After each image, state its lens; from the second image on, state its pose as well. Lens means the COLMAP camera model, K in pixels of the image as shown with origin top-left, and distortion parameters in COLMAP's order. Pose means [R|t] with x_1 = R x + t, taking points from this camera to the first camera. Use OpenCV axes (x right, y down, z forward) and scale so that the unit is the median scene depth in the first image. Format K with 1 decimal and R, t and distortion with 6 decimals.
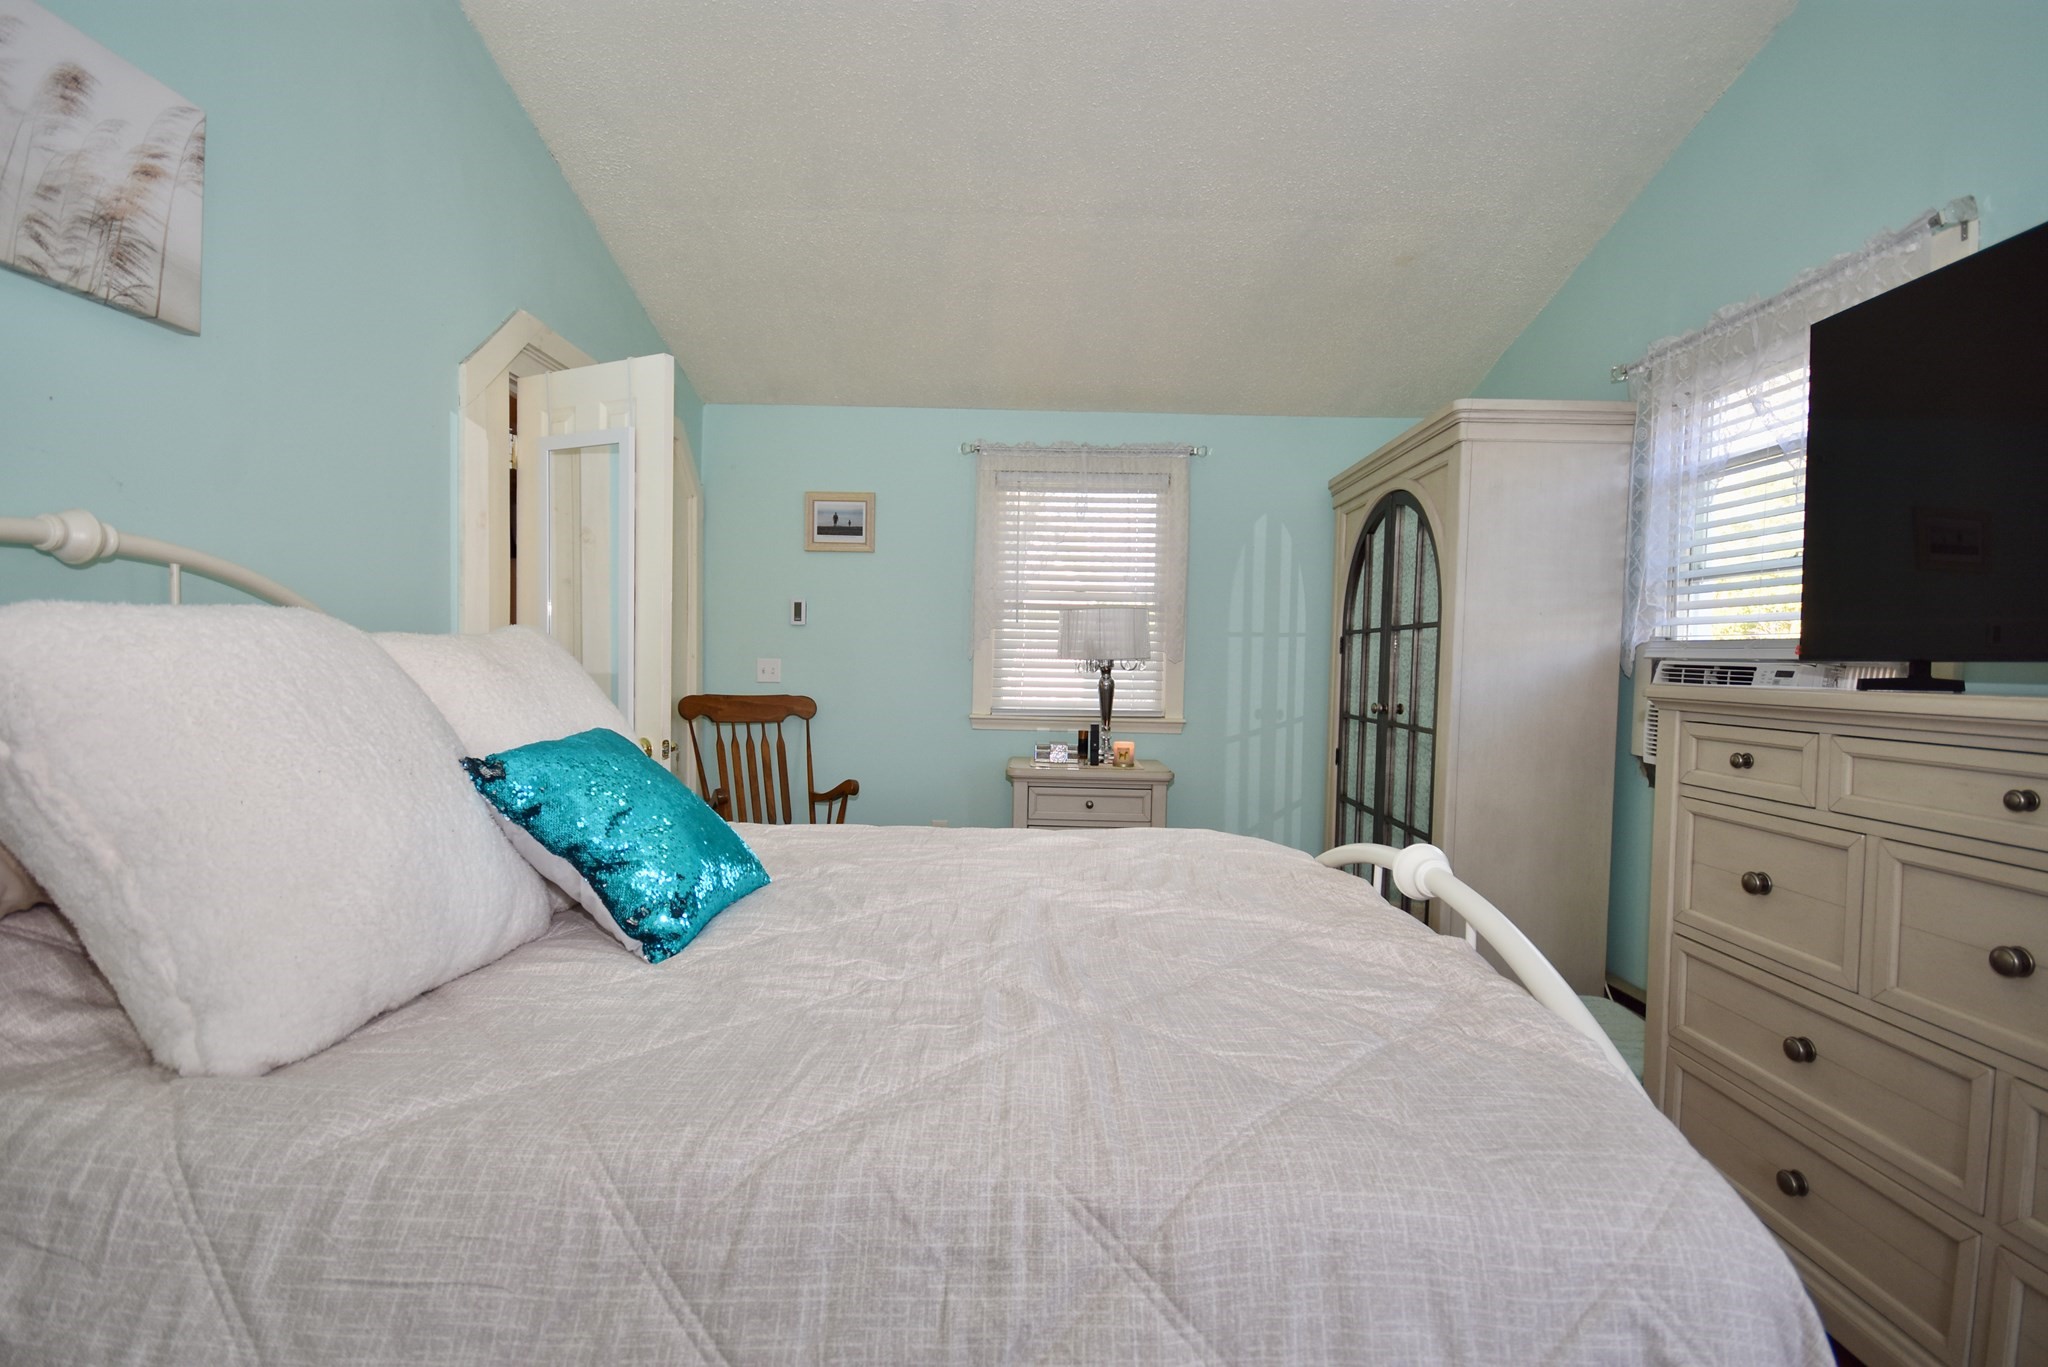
lens RADIAL K [[940.5, 0, 1024.0], [0, 940.5, 683.5], [0, 0, 1]] dist [-0.002163, -0.000755]
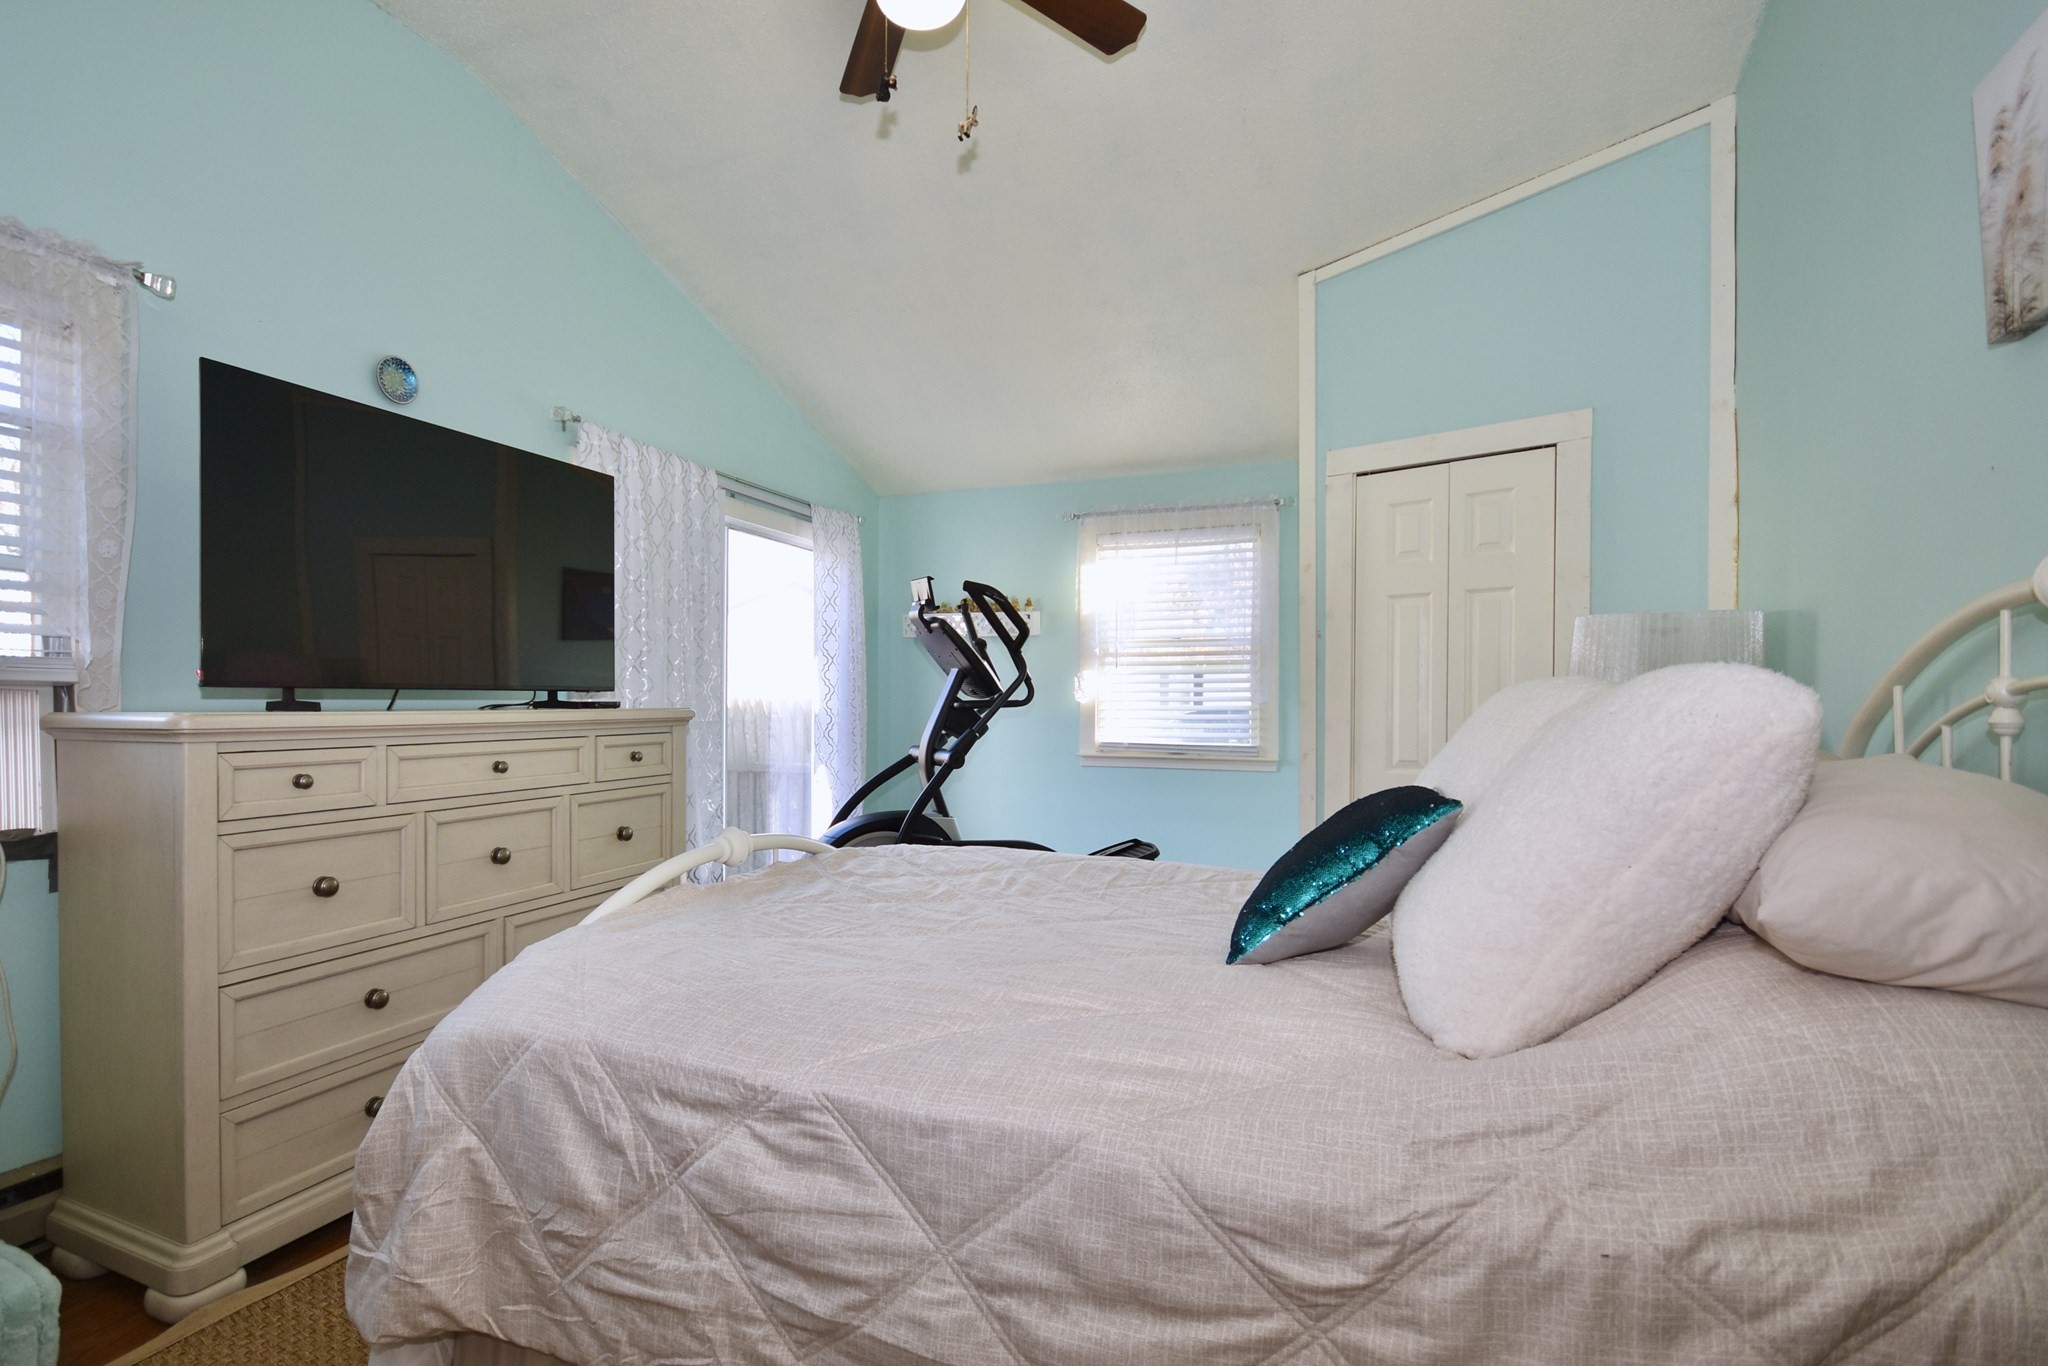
lens RADIAL K [[940.5, 0, 1024.0], [0, 940.5, 683.0], [0, 0, 1]] dist [-0.002163, -0.000755]
pose [[-0.936302, -0.024116, 0.350368, -0.412380], [-0.019683, 0.999675, 0.016209, -0.069634], [-0.350645, 0.008281, -0.936472, 1.835968]]
